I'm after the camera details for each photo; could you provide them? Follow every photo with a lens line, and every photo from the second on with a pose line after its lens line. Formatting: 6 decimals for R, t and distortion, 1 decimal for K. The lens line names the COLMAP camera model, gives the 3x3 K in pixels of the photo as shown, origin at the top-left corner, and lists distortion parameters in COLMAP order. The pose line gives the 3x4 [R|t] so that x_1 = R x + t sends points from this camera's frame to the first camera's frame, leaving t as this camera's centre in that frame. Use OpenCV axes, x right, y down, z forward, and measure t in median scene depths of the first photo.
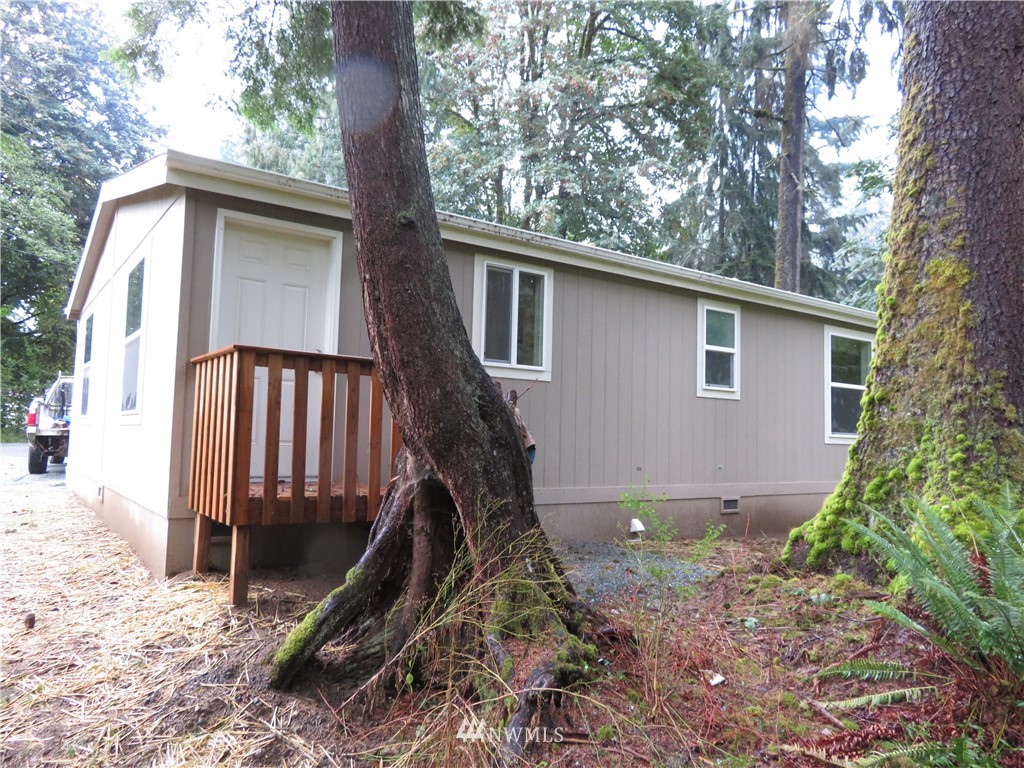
lens RADIAL K [[744.5, 0, 512.1], [0, 744.5, 387.6], [0, 0, 1]] dist [-0.010863, 0.007755]
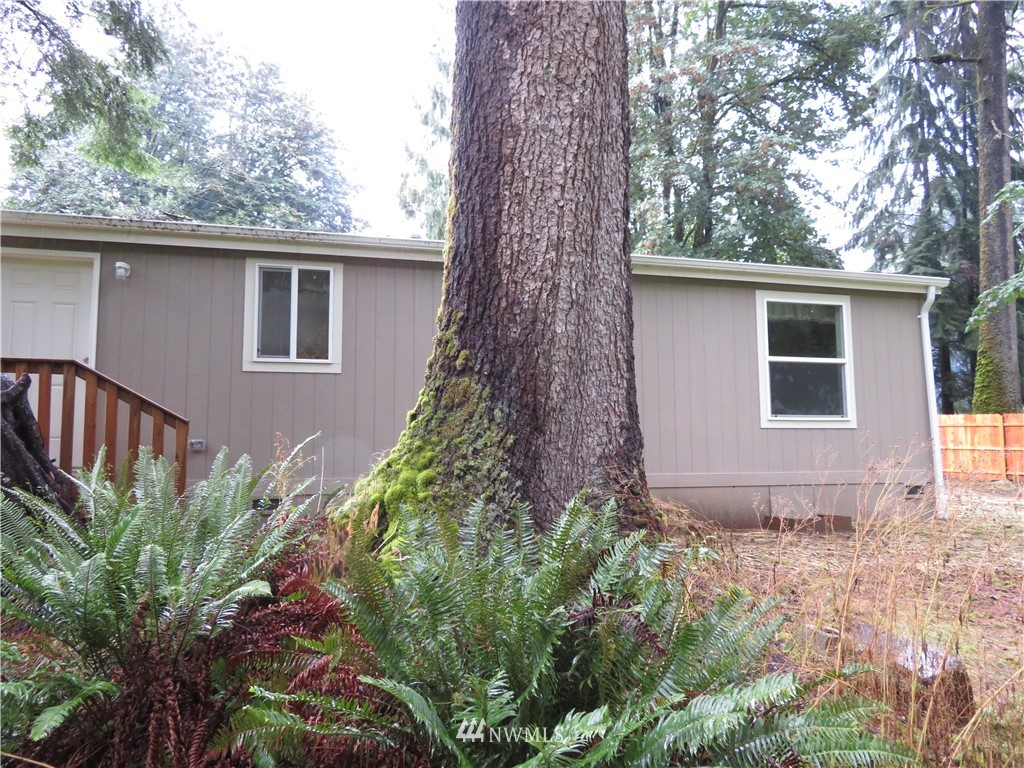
lens RADIAL K [[744.5, 0, 509.7], [0, 744.5, 380.2], [0, 0, 1]] dist [-0.010863, 0.007755]
pose [[0.935099, -0.066548, -0.348082, 0.637846], [0.054033, 0.997500, -0.045552, 0.061757], [0.350243, 0.023788, 0.936357, 0.133980]]
